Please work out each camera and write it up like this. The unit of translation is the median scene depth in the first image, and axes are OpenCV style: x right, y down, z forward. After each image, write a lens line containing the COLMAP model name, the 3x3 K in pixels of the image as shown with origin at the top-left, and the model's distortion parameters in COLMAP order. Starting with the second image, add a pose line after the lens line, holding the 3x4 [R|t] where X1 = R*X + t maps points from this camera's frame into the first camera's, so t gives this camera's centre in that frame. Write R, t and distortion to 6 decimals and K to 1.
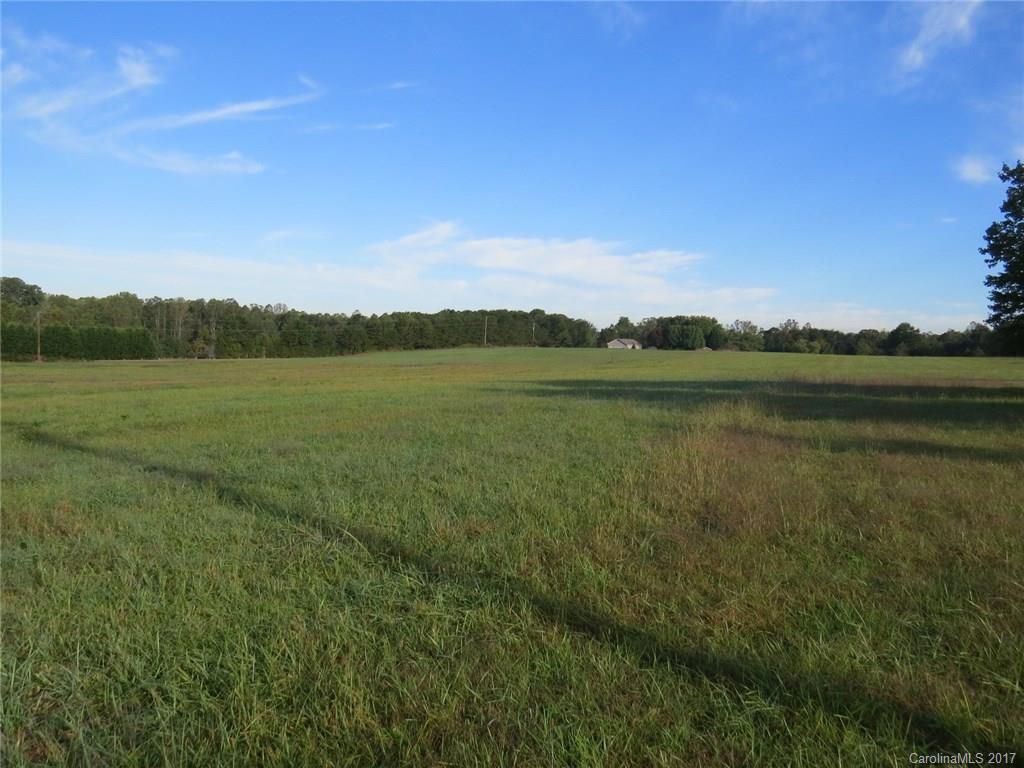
lens RADIAL K [[732.6, 0, 512.0], [0, 732.6, 384.0], [0, 0, 1]] dist [-0.021059, 0.002943]
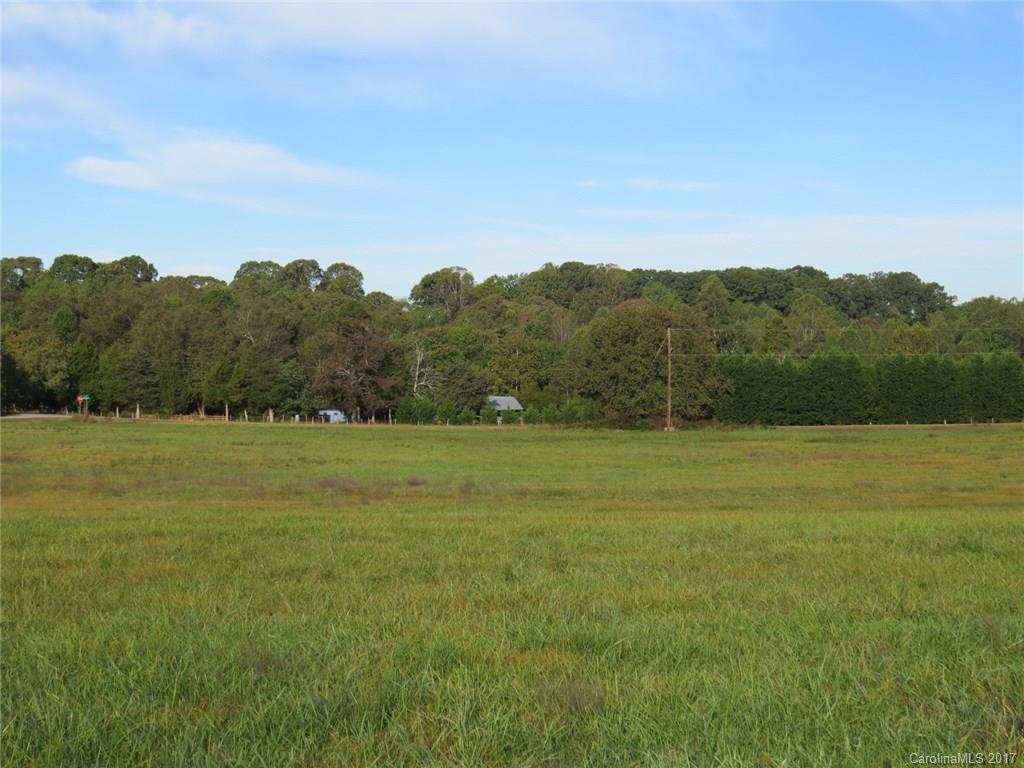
lens RADIAL K [[1523.2, 0, 512.0], [0, 1523.2, 384.0], [0, 0, 1]] dist [-0.052017, -0.003609]
pose [[0.604522, -0.023042, -0.796255, 0.083961], [-0.023627, 0.998623, -0.046836, -0.006372], [0.796238, 0.047126, 0.603145, 0.201408]]
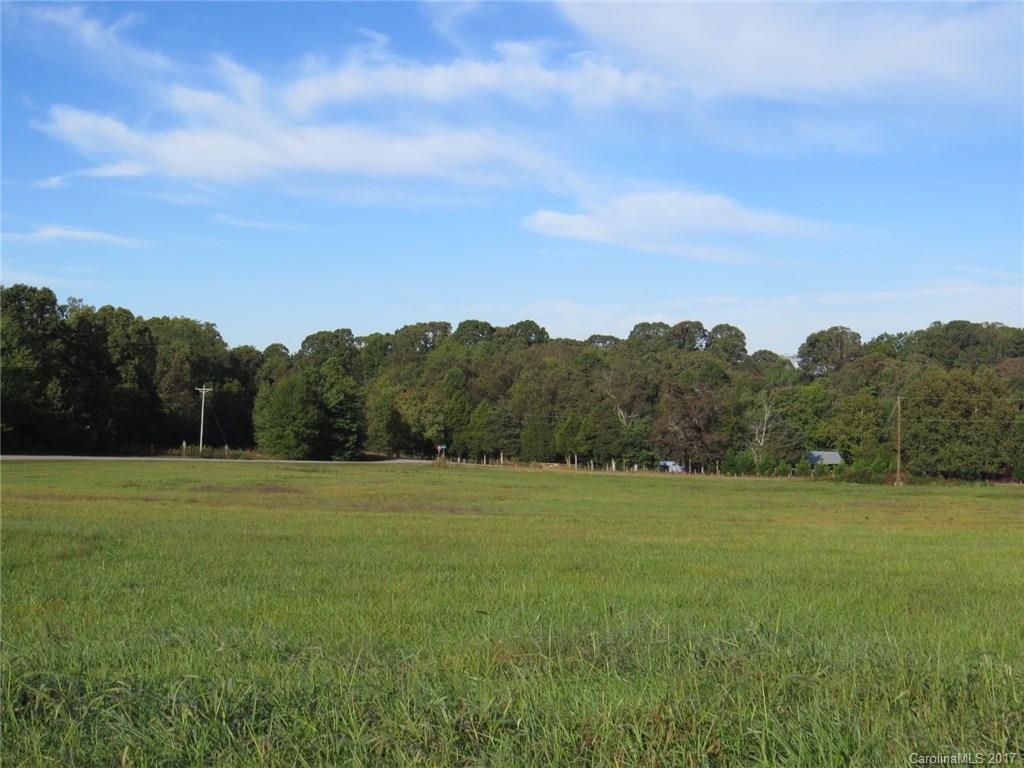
lens RADIAL K [[1530.1, 0, 512.0], [0, 1530.1, 384.0], [0, 0, 1]] dist [-0.092868, 0.168705]
pose [[0.345160, -0.045609, -0.937435, 0.275197], [-0.052121, 0.996346, -0.067666, -0.007712], [0.937095, 0.072215, 0.341522, 0.210287]]
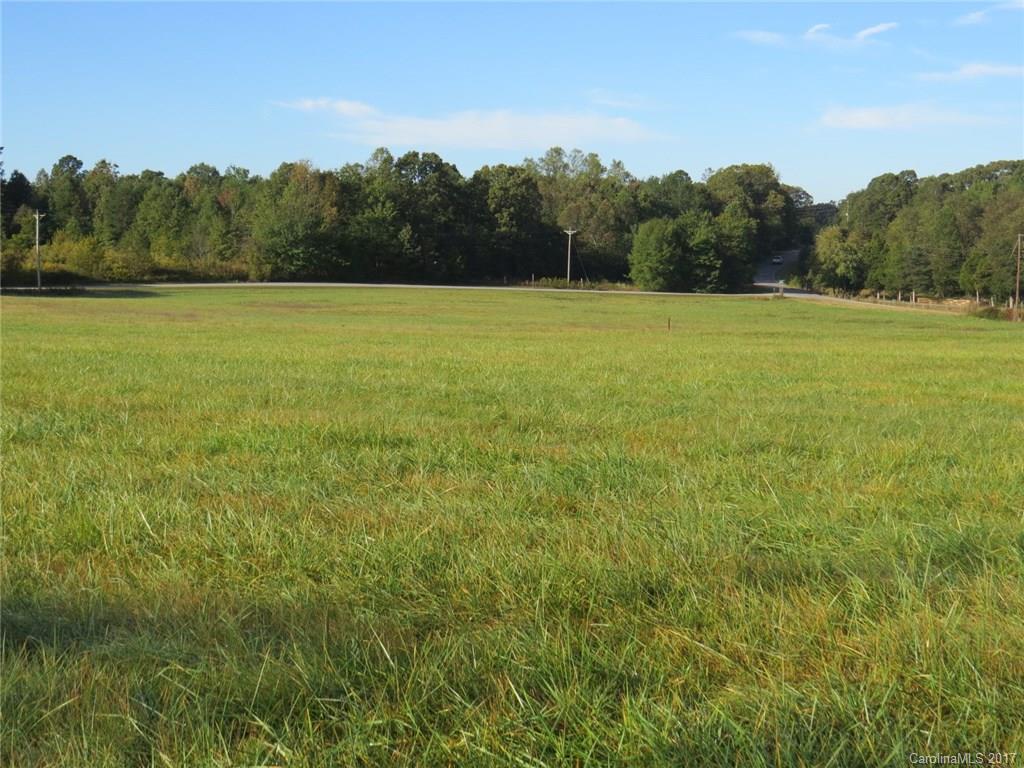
lens RADIAL K [[1542.1, 0, 490.0], [0, 1542.1, 386.8], [0, 0, 1]] dist [-0.082671, 0.095211]
pose [[-0.254258, 0.055406, -0.965548, 0.477815], [-0.067247, 0.994929, 0.074800, -0.027961], [0.964796, 0.083948, -0.249243, 0.652055]]
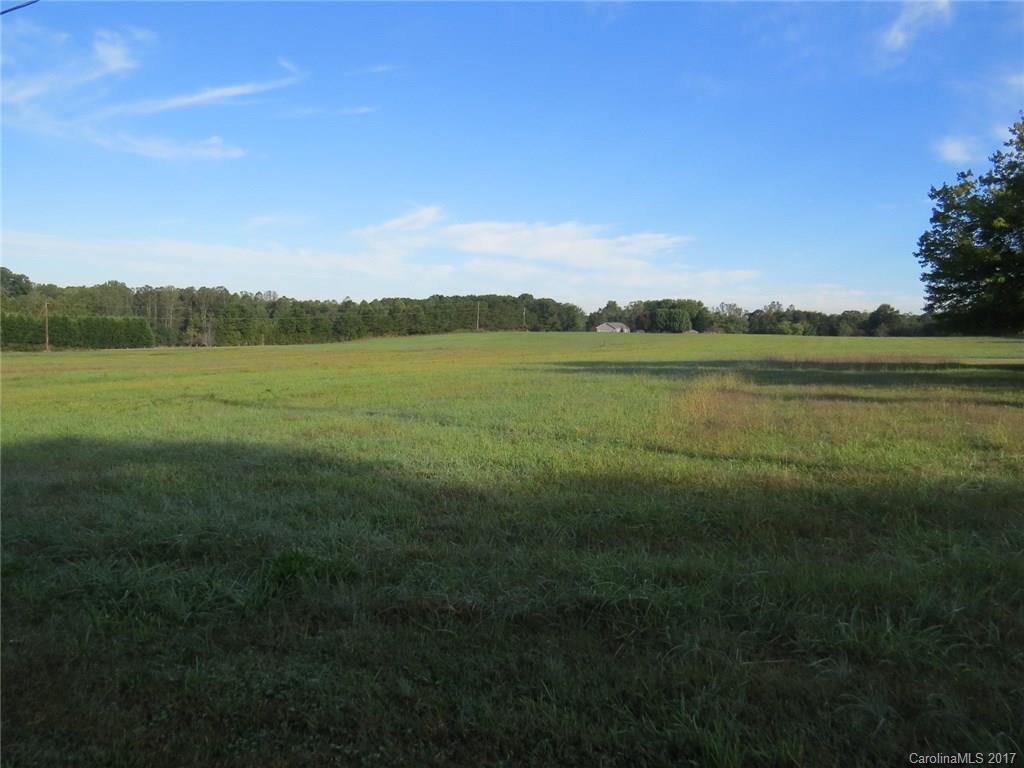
lens RADIAL K [[734.6, 0, 511.4], [0, 734.6, 371.0], [0, 0, 1]] dist [-0.015007, 0.001576]
pose [[0.999769, -0.011814, 0.017973, -0.010215], [0.011750, 0.999924, 0.003652, 0.000842], [-0.018015, -0.003440, 0.999832, -0.032687]]
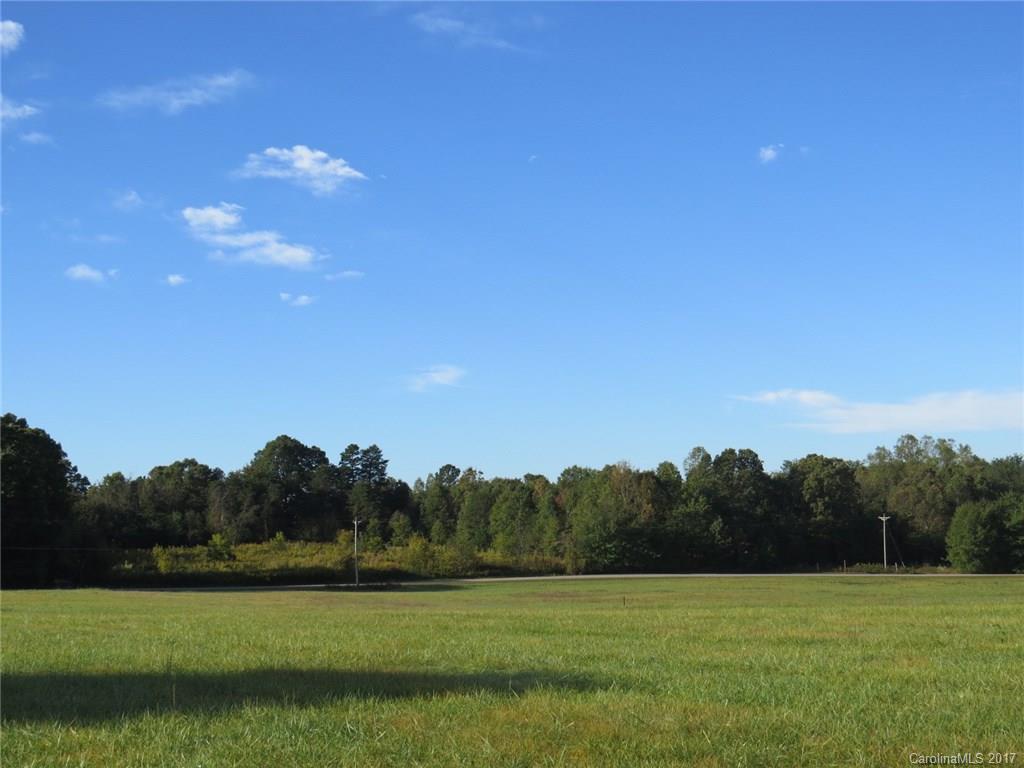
lens RADIAL K [[1542.1, 0, 490.0], [0, 1542.1, 386.8], [0, 0, 1]] dist [-0.082671, 0.095211]
pose [[-0.532182, -0.103324, -0.840302, 0.519291], [-0.037466, 0.994427, -0.098547, -0.034634], [0.845801, -0.020962, -0.533087, 0.810452]]
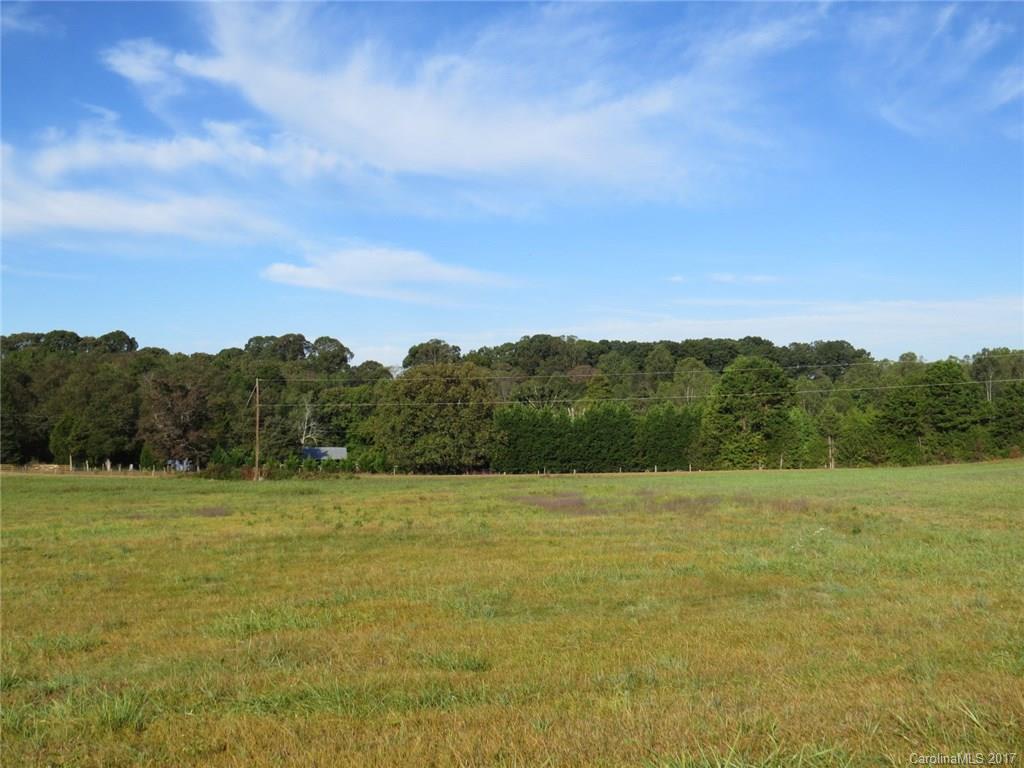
lens RADIAL K [[1181.3, 0, 518.1], [0, 1181.3, 447.2], [0, 0, 1]] dist [-0.034294, -0.007588]
pose [[0.519783, -0.018421, -0.854100, 0.101161], [-0.025160, 0.999004, -0.036858, -0.018749], [0.853928, 0.040648, 0.518802, 0.527919]]
